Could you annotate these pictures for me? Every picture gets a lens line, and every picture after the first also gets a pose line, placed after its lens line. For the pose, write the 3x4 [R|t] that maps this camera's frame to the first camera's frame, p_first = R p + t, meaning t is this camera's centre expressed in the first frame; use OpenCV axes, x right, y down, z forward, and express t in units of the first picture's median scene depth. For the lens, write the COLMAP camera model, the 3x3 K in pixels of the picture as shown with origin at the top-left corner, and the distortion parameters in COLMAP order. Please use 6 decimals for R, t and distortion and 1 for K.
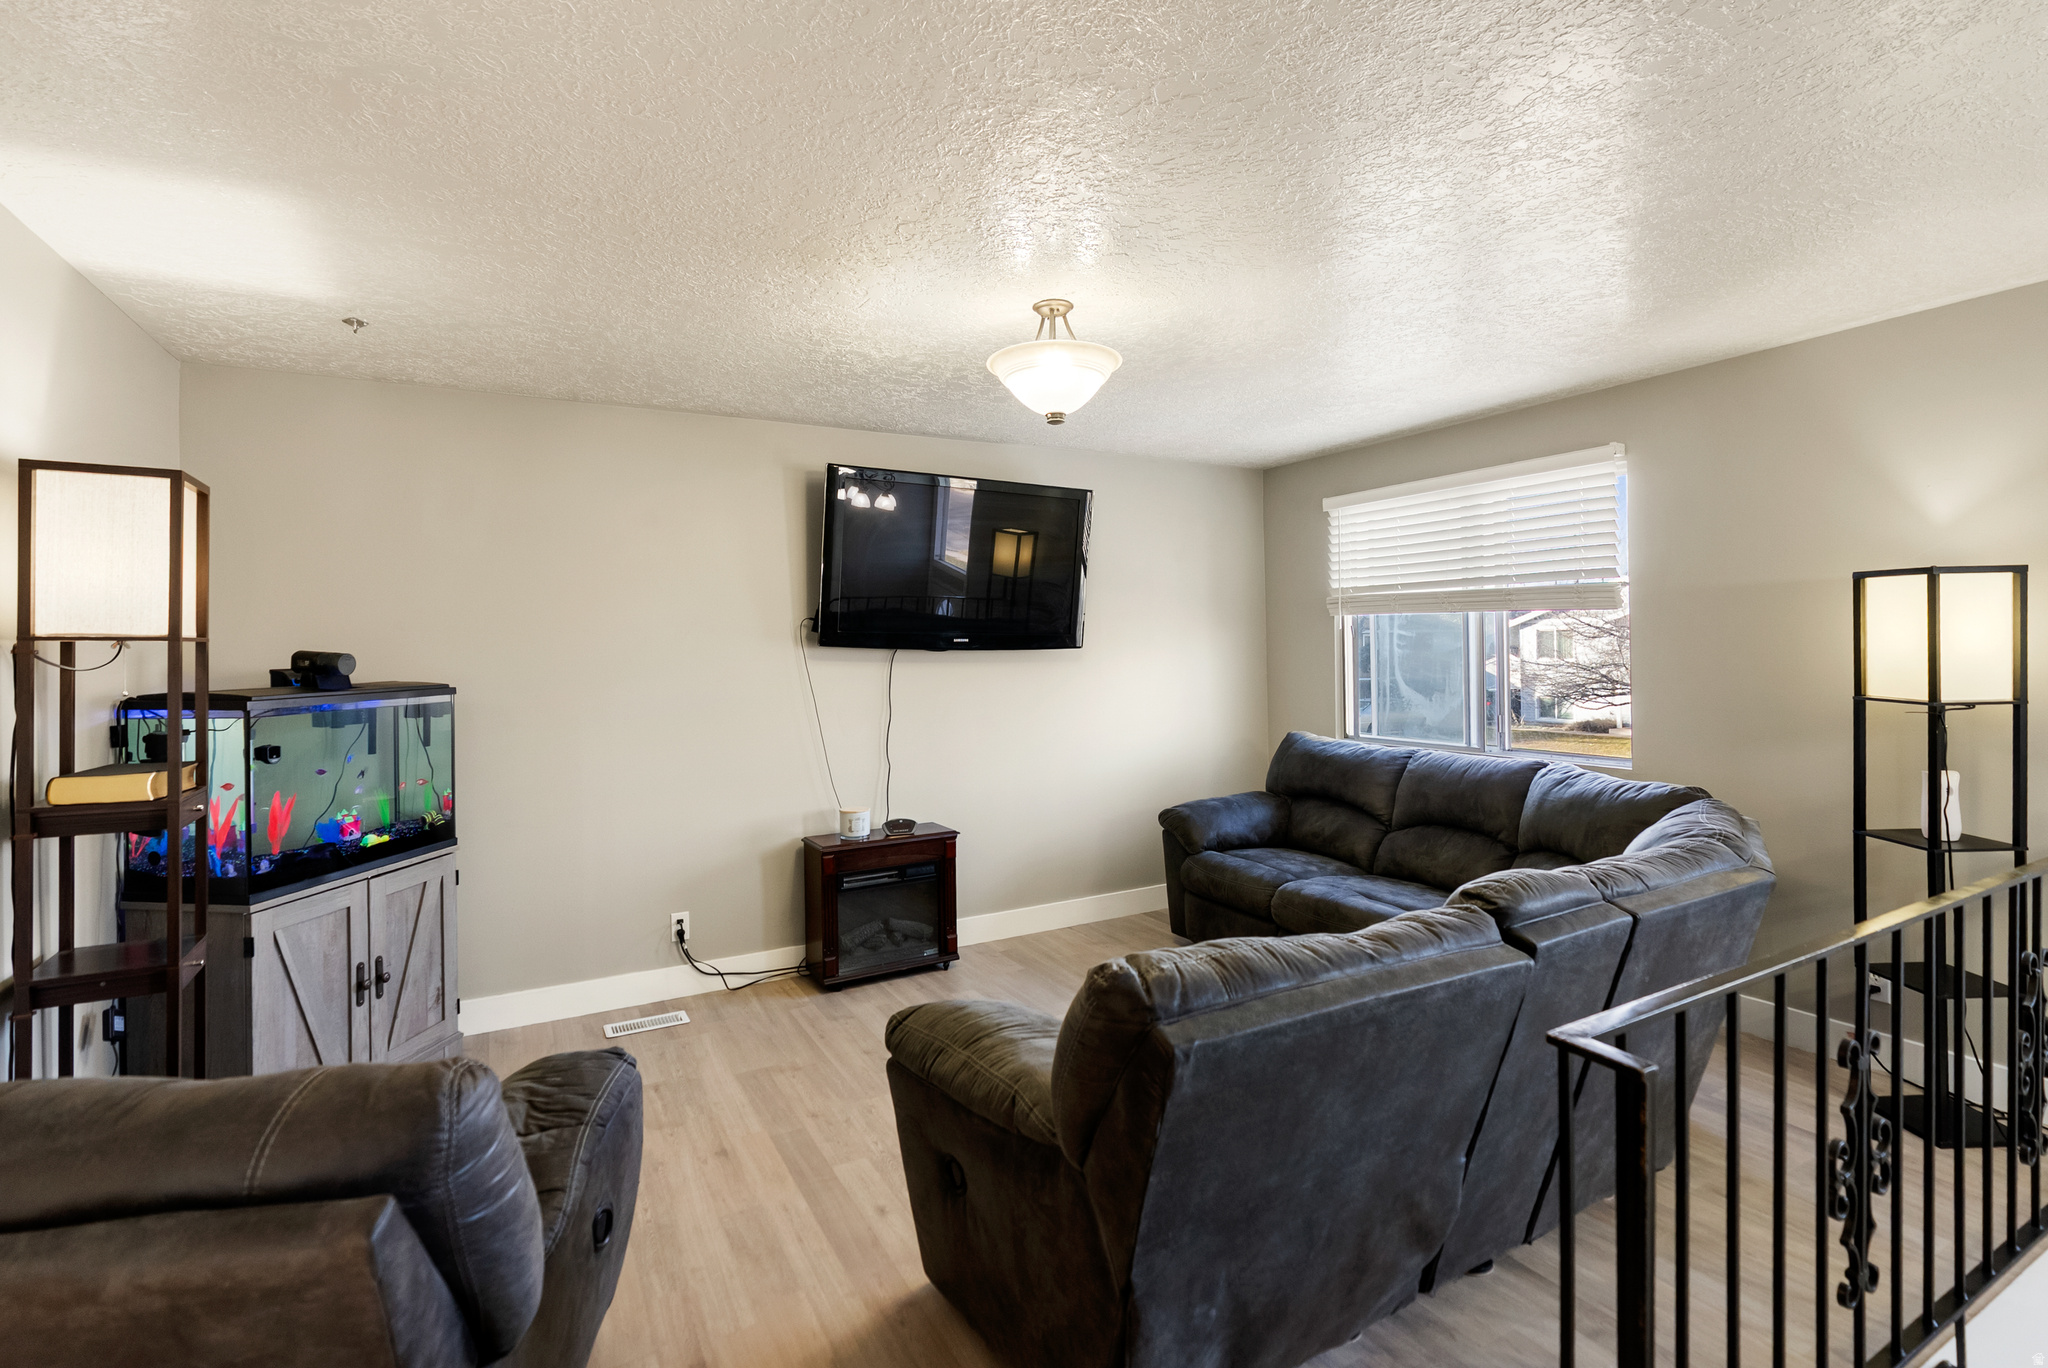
lens RADIAL K [[970.6, 0, 1030.4], [0, 970.6, 657.3], [0, 0, 1]] dist [0.024960, -0.000022]
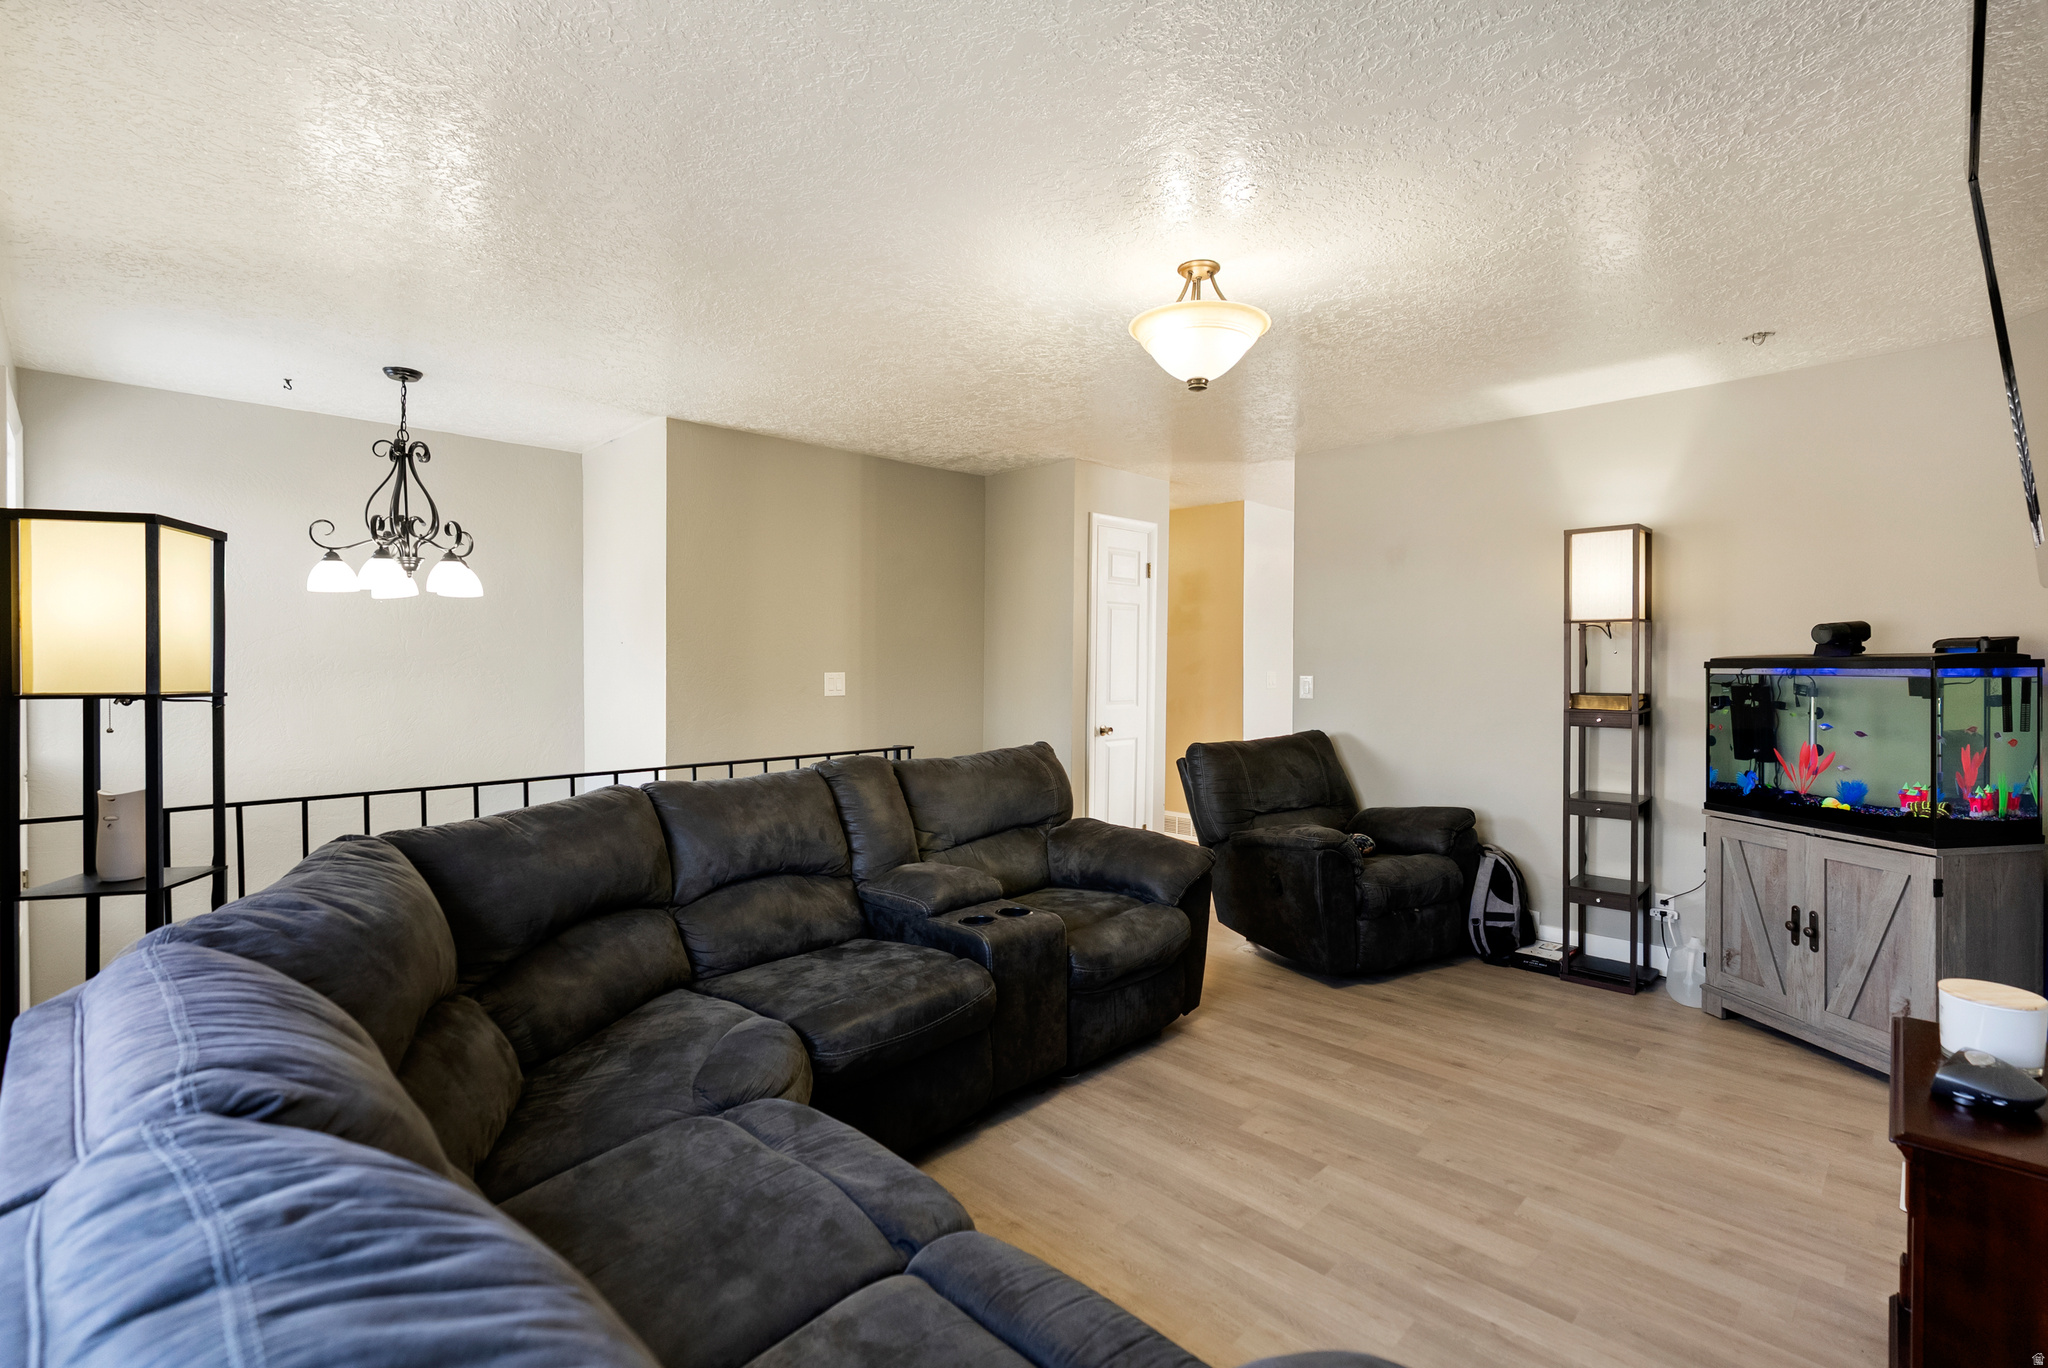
lens RADIAL K [[936.3, 0, 1026.9], [0, 936.3, 679.5], [0, 0, 1]] dist [-0.001772, -0.000253]
pose [[-0.963511, 0.014190, -0.267293, 0.334717], [0.005594, 0.999443, 0.032893, 0.014724], [0.267611, 0.030197, -0.963054, 1.401381]]
